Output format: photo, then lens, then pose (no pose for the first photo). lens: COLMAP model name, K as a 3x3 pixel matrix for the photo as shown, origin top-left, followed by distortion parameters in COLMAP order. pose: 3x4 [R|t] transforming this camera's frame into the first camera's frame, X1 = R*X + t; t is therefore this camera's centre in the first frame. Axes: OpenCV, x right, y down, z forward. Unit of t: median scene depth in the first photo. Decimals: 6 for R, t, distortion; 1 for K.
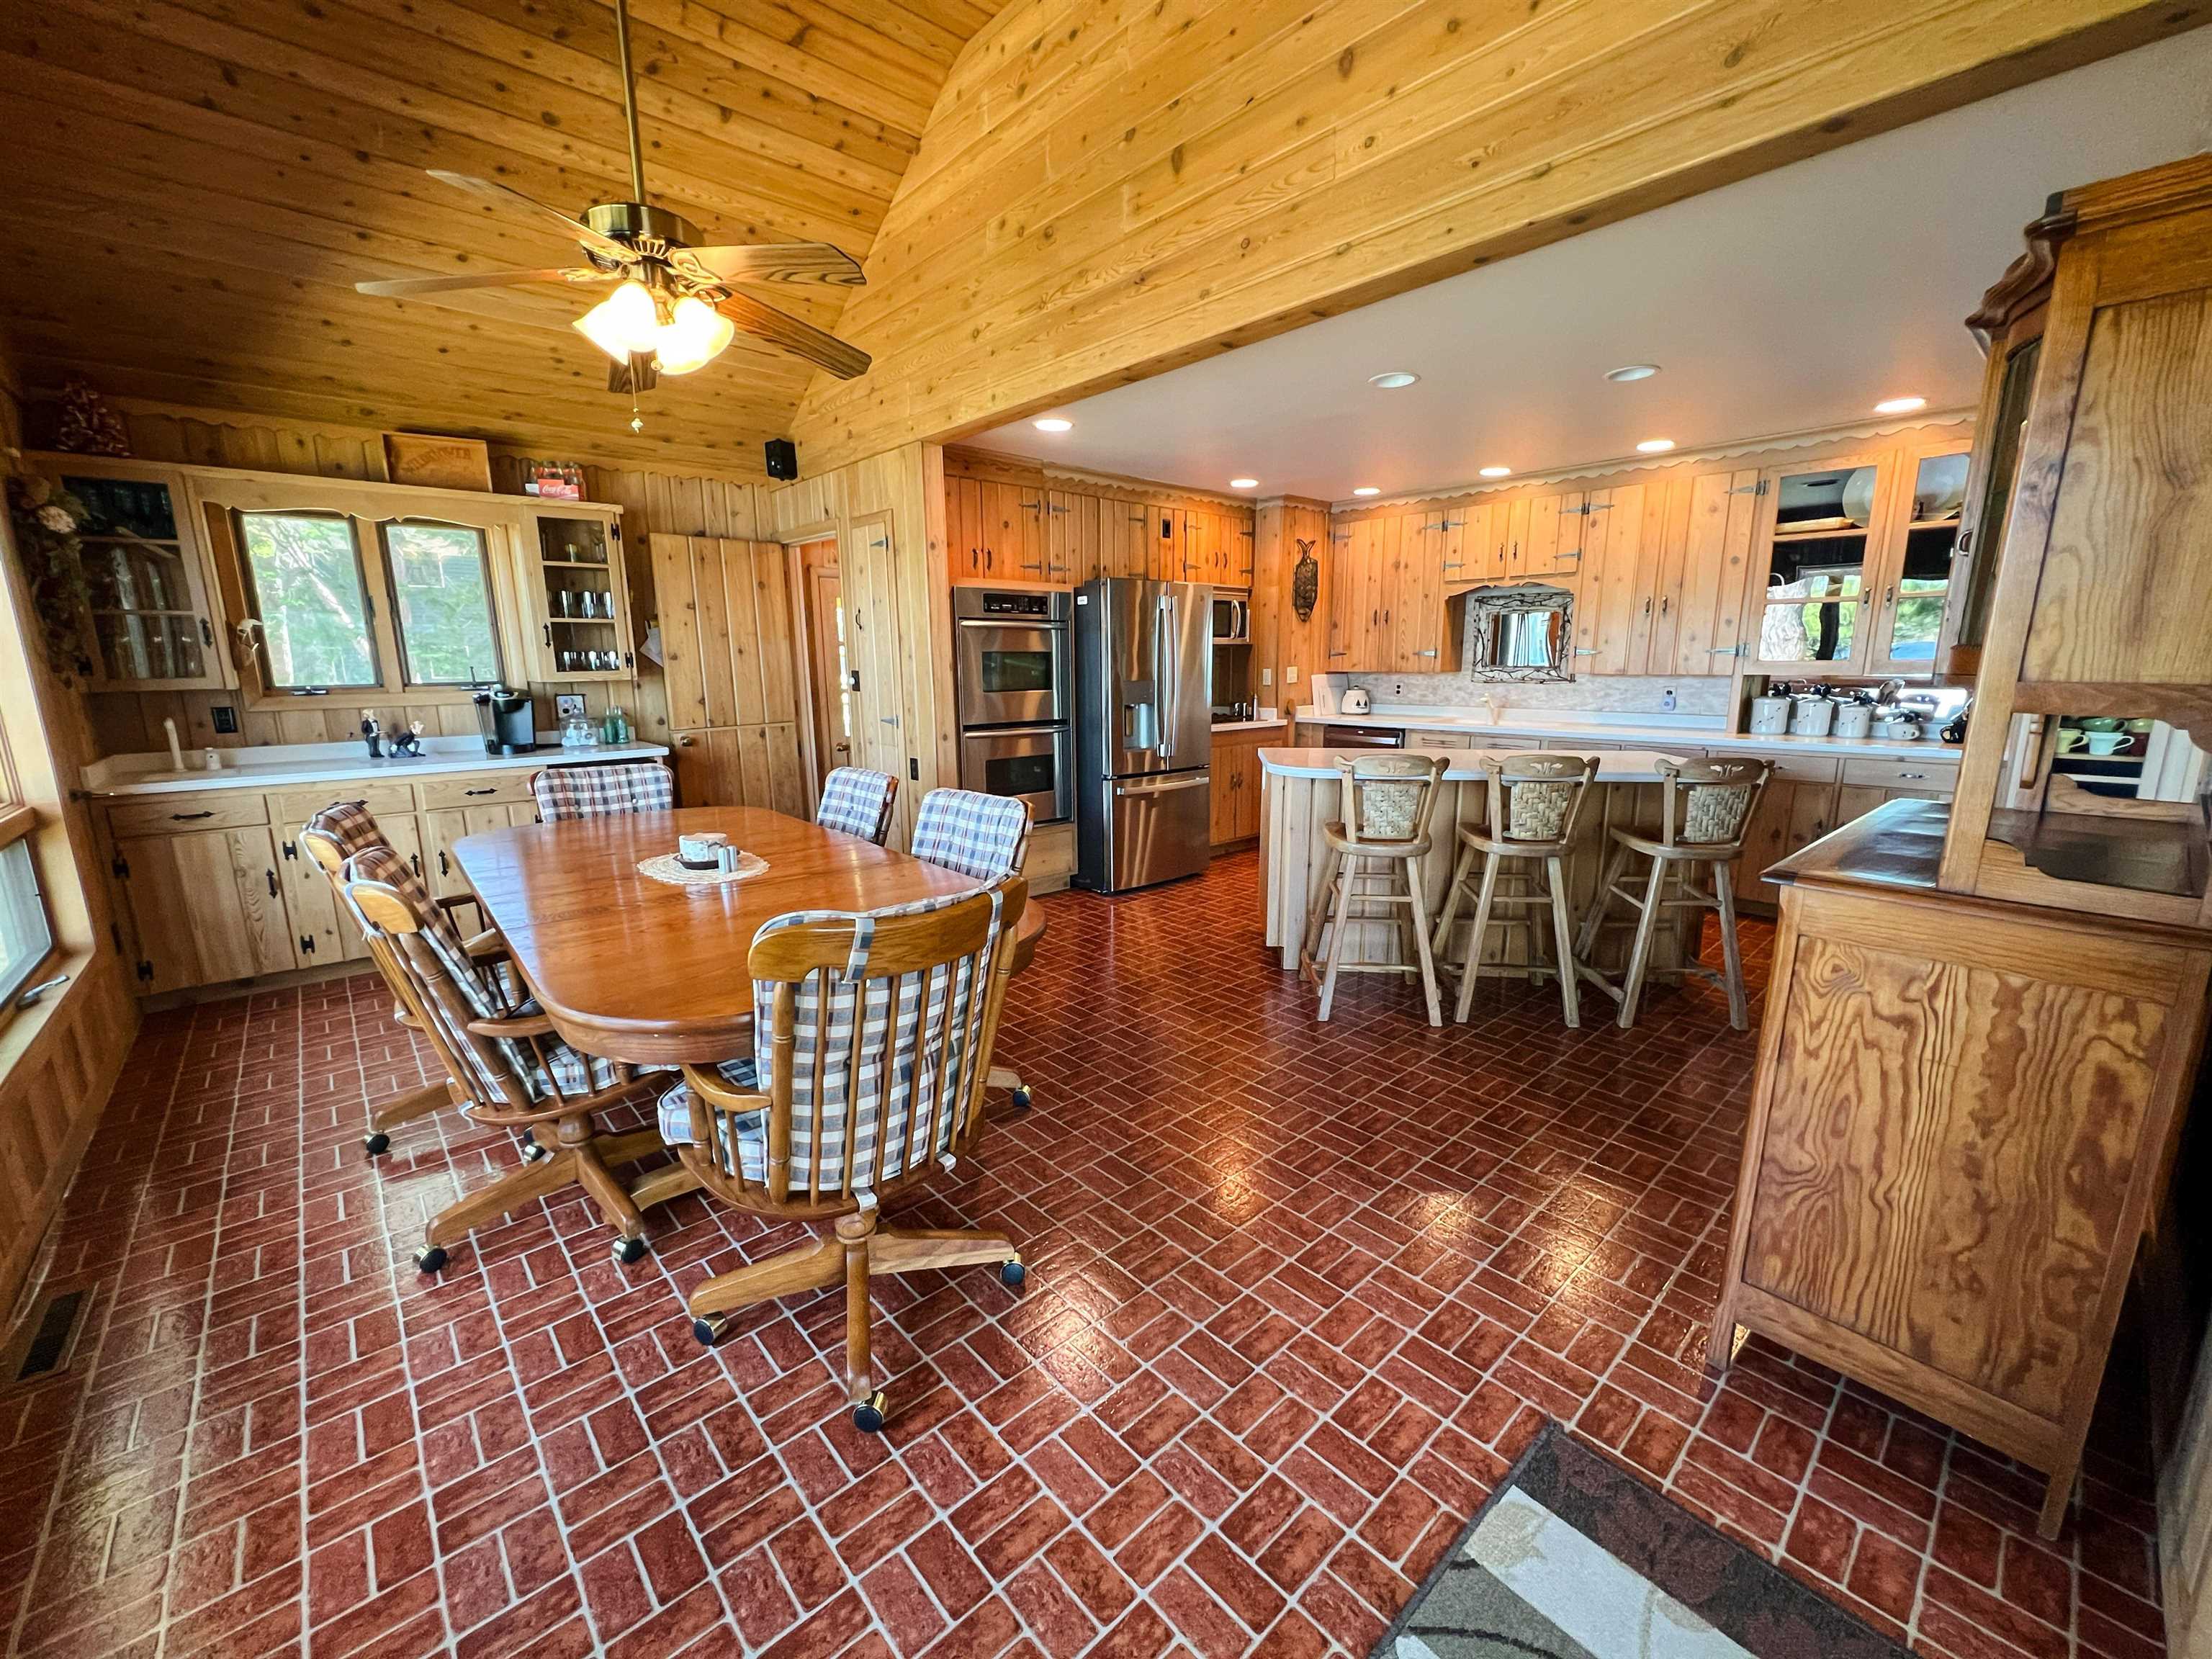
lens RADIAL K [[893.2, 0, 1113.7], [0, 893.2, 831.4], [0, 0, 1]] dist [-0.002818, 0.000730]
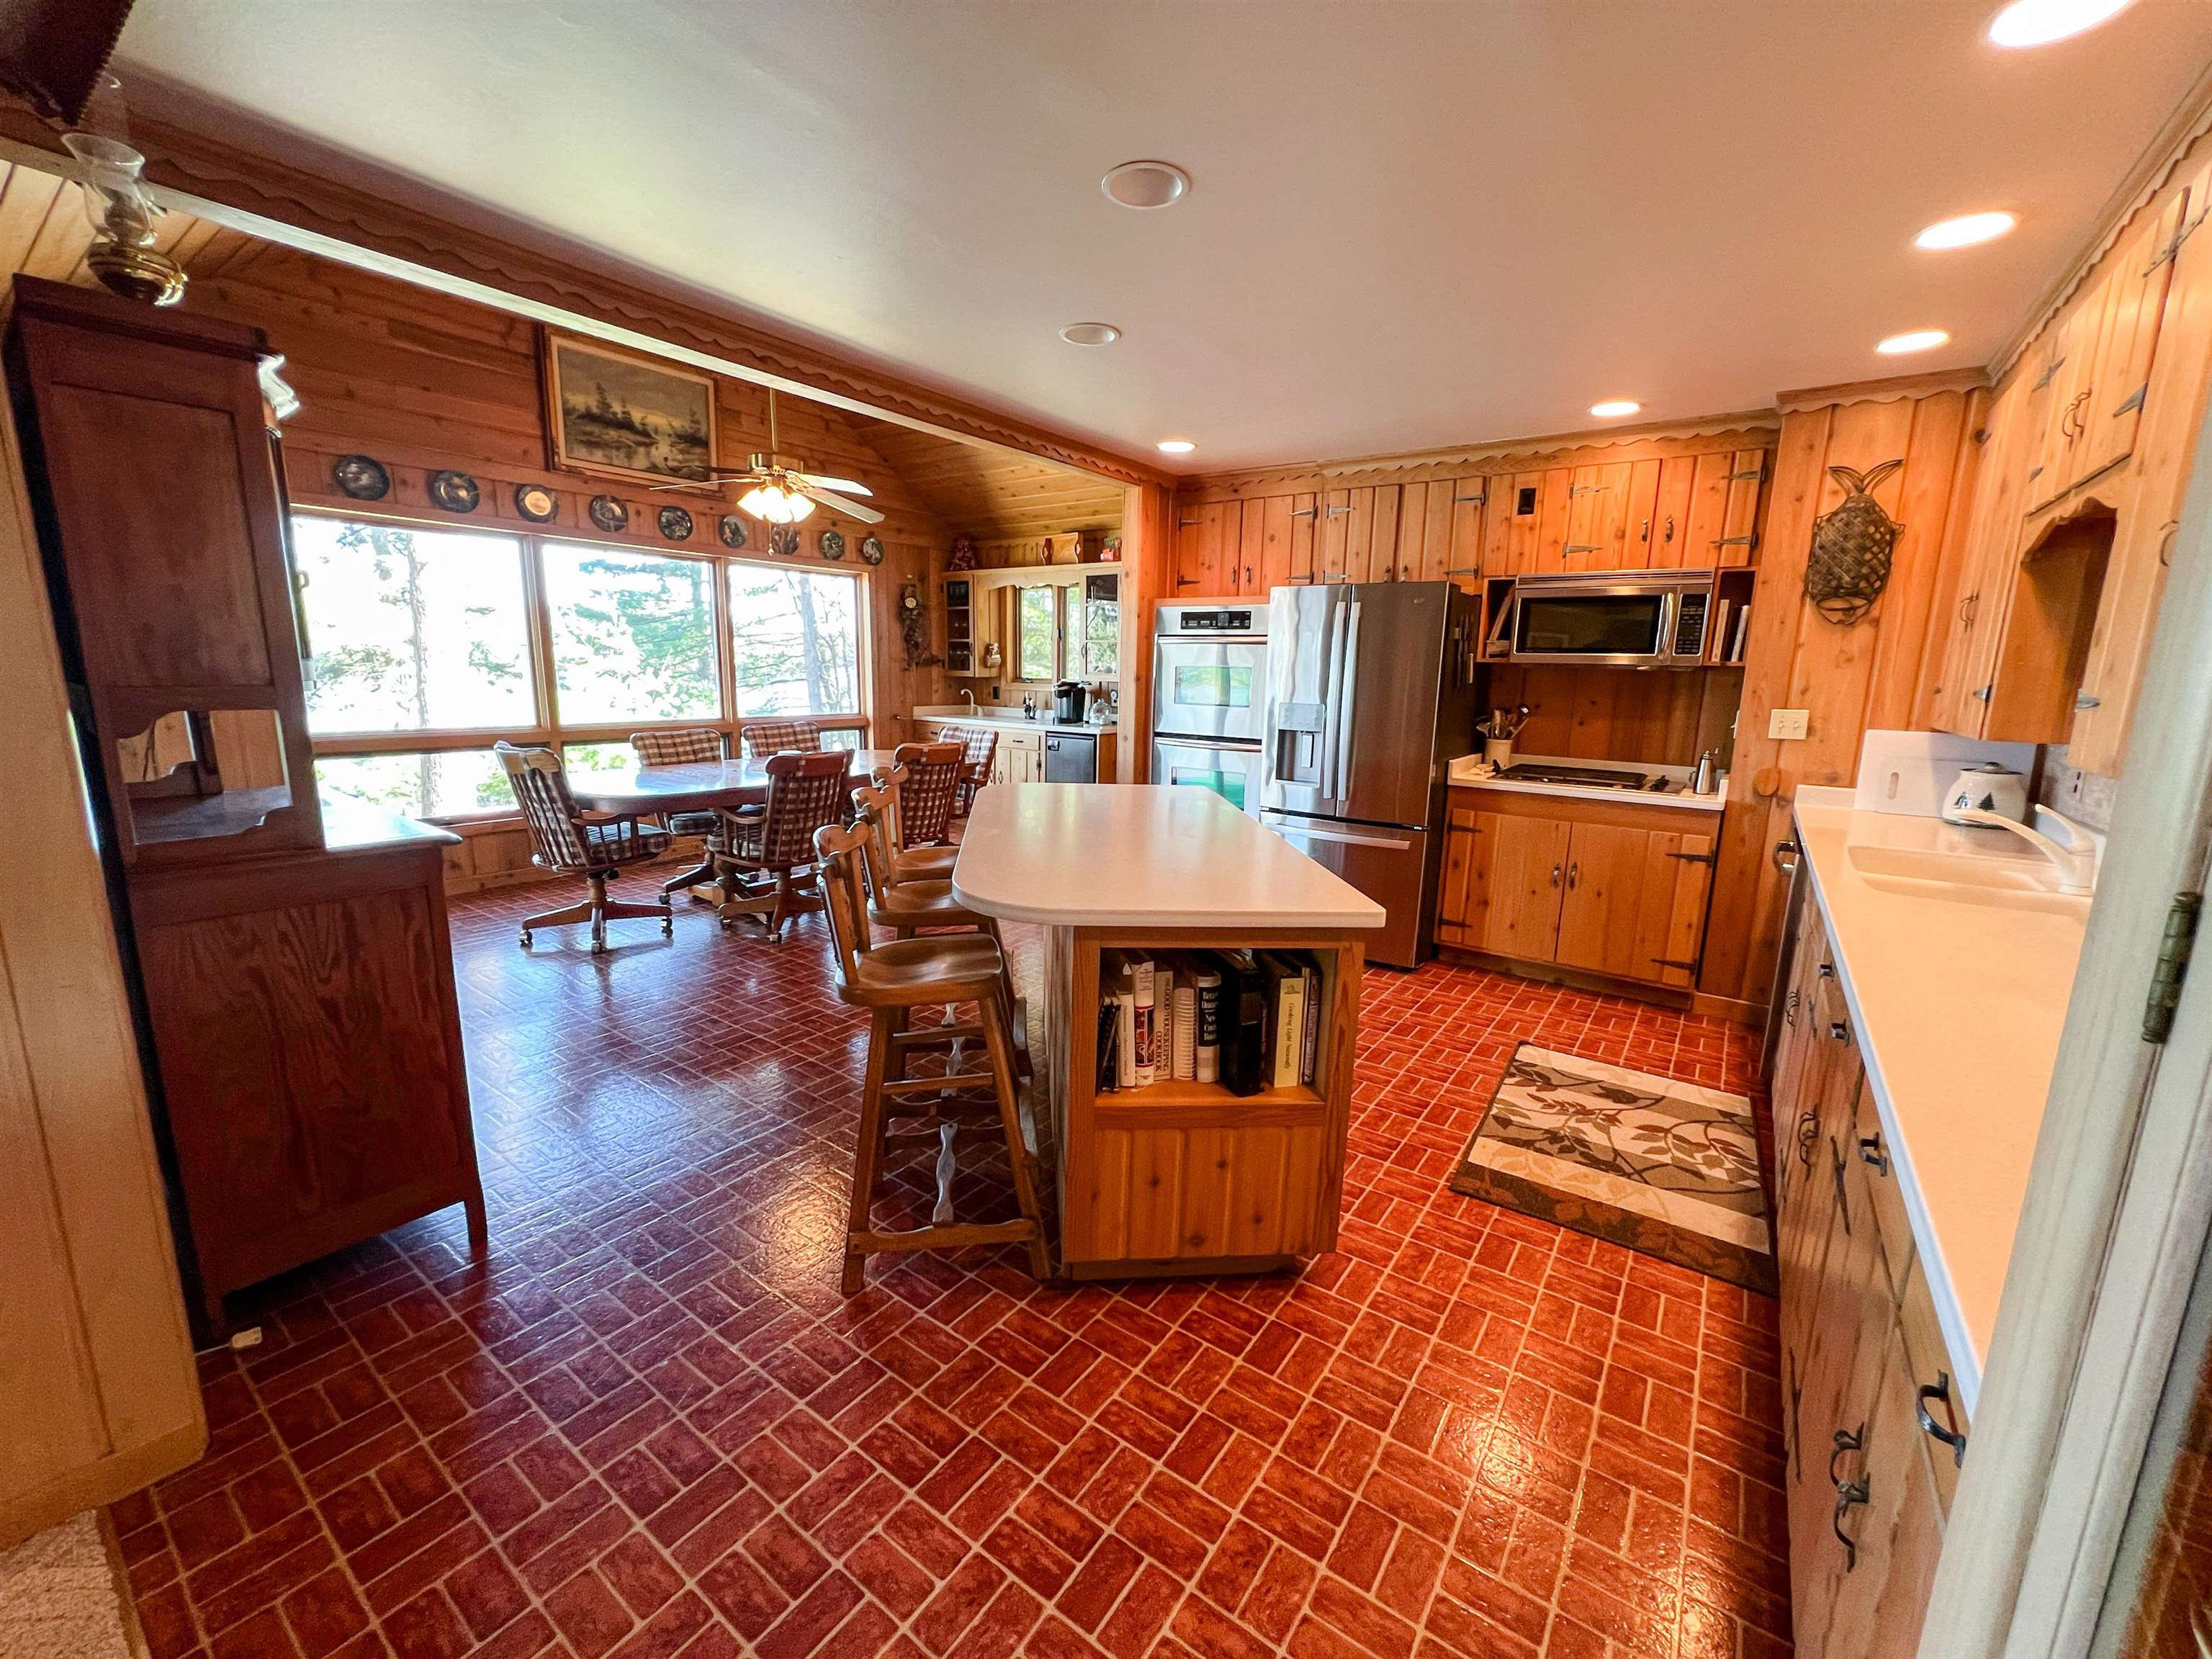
lens RADIAL K [[893.2, 0, 1112.5], [0, 893.2, 841.1], [0, 0, 1]] dist [-0.002818, 0.000730]
pose [[0.206009, 0.204753, -0.956889, 0.769746], [-0.208081, 0.964666, 0.161619, -0.129843], [0.956171, 0.165816, 0.241336, 0.585986]]
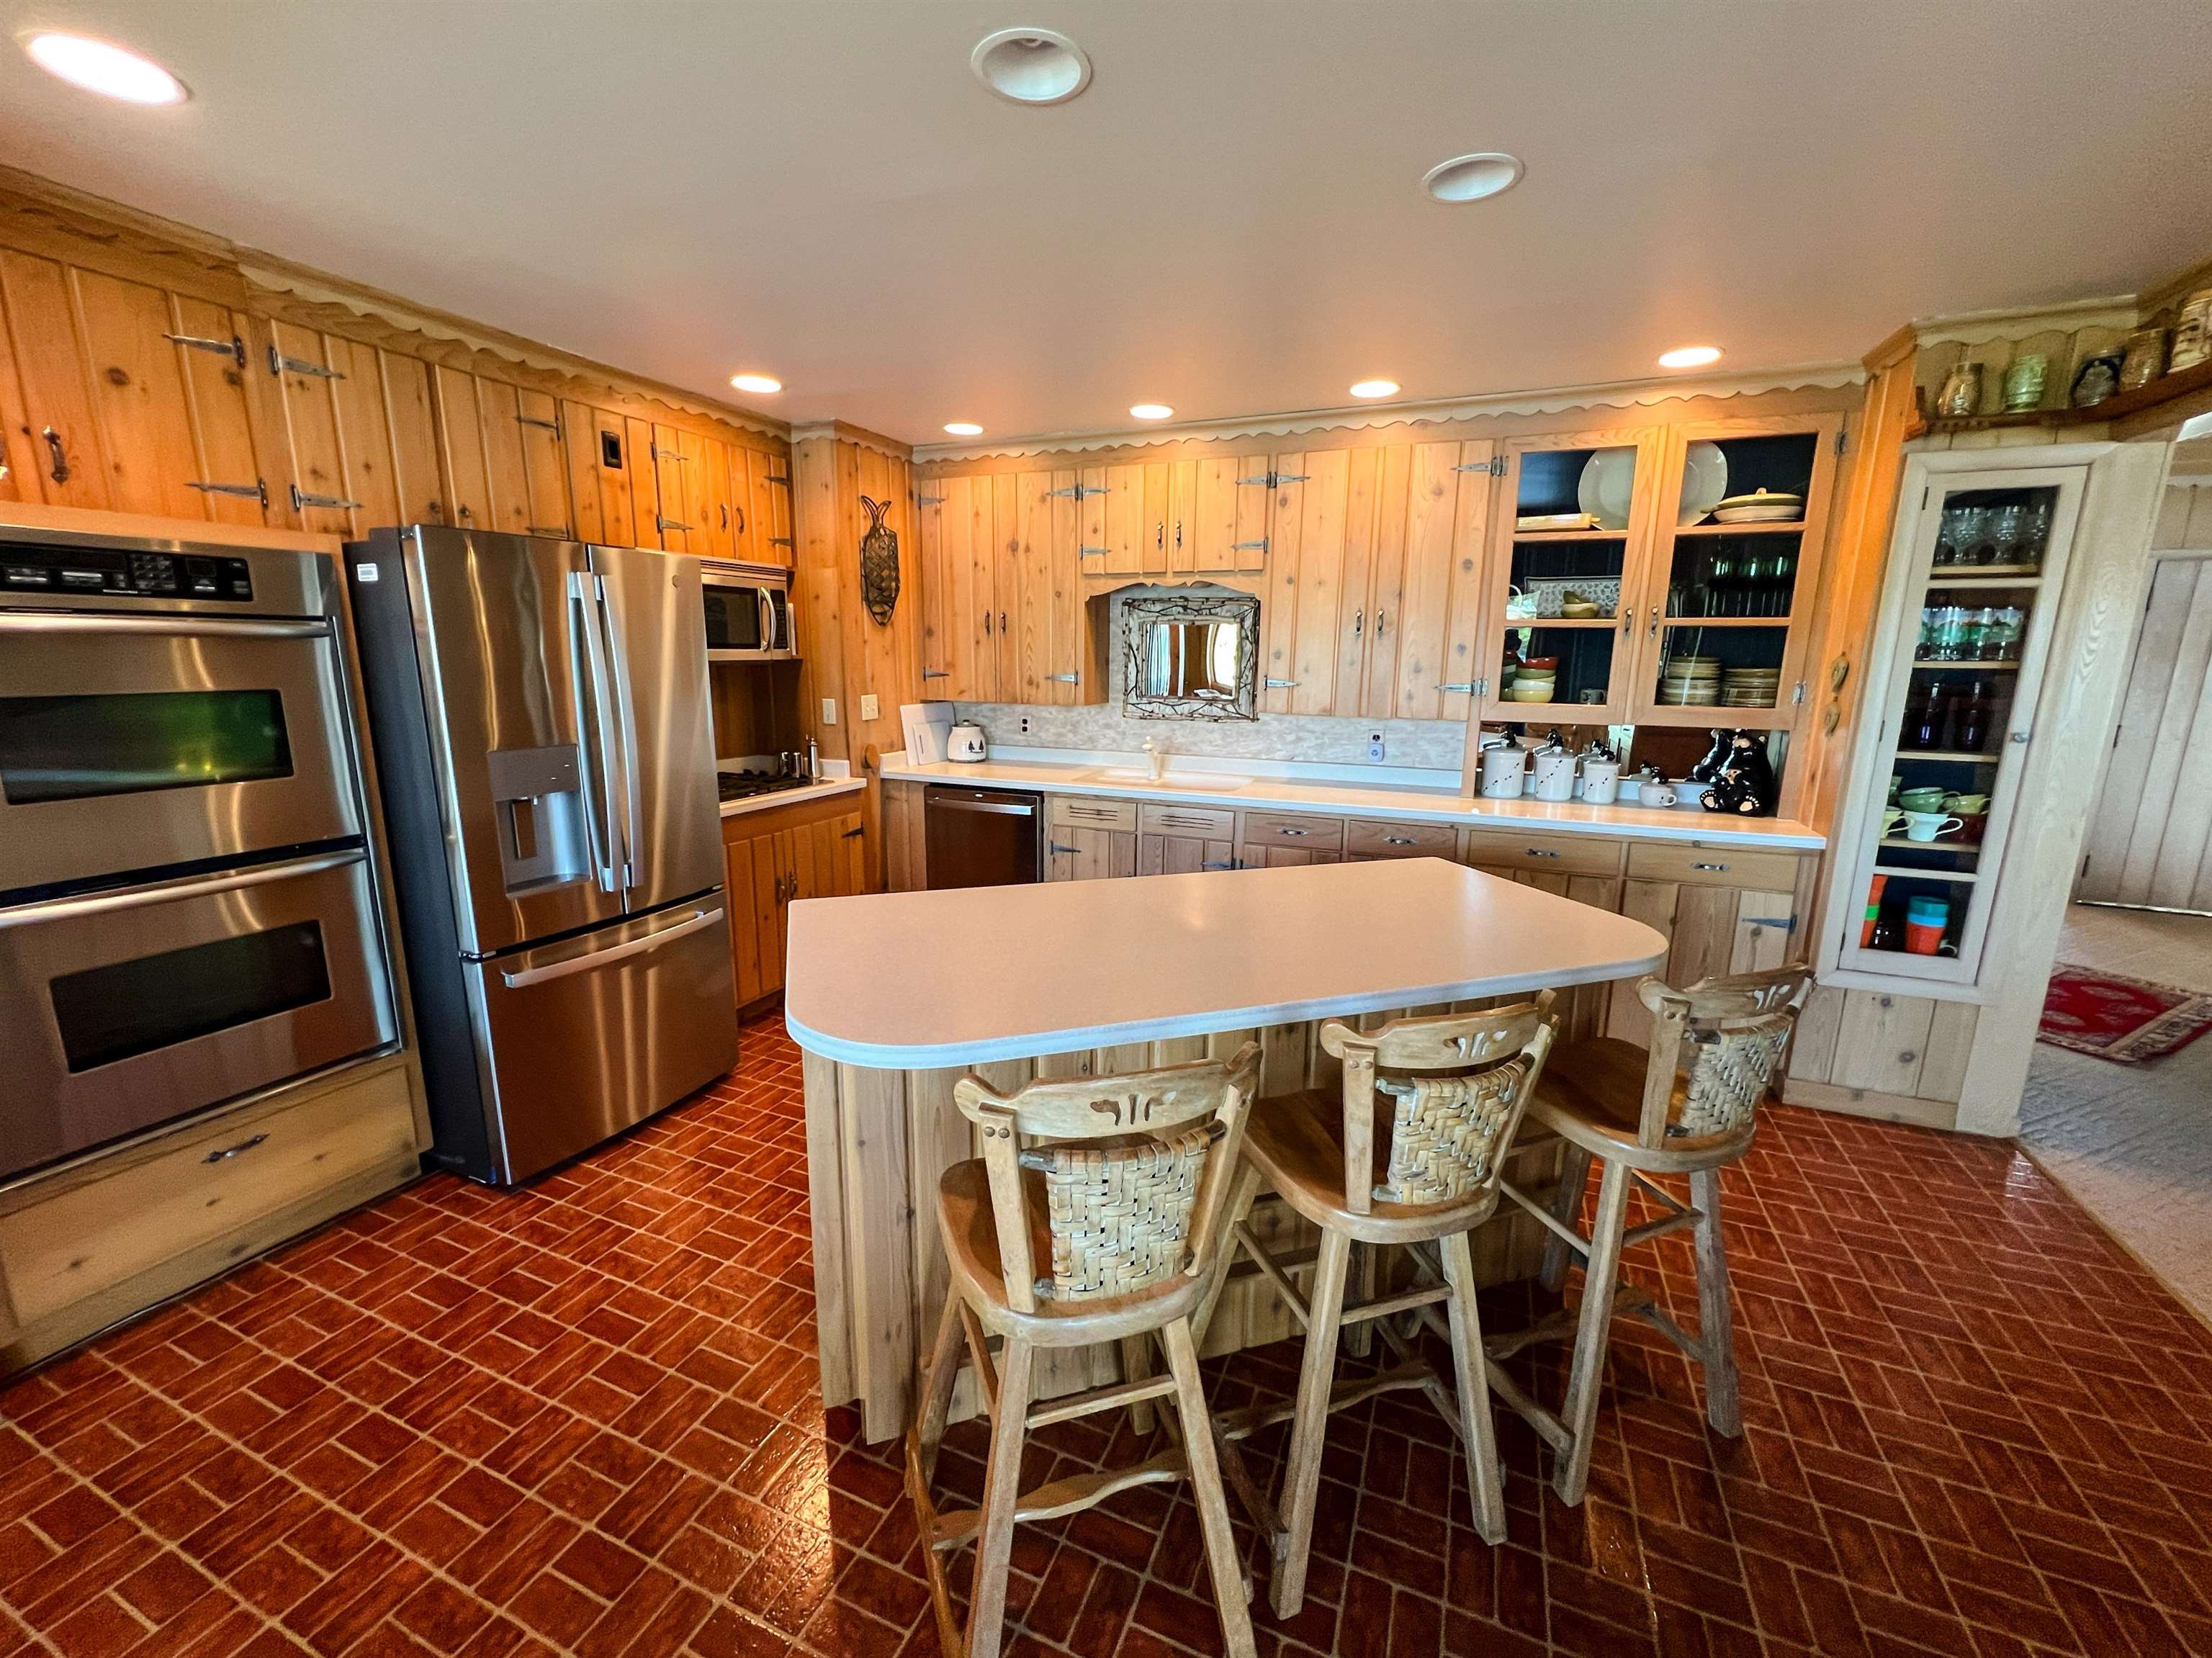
lens RADIAL K [[893.2, 0, 1115.3], [0, 893.2, 841.0], [0, 0, 1]] dist [-0.002818, 0.000730]
pose [[0.905857, -0.071968, 0.417426, 0.098512], [0.063464, 0.997397, 0.034237, -0.104924], [-0.418803, -0.004522, 0.908066, 0.394166]]
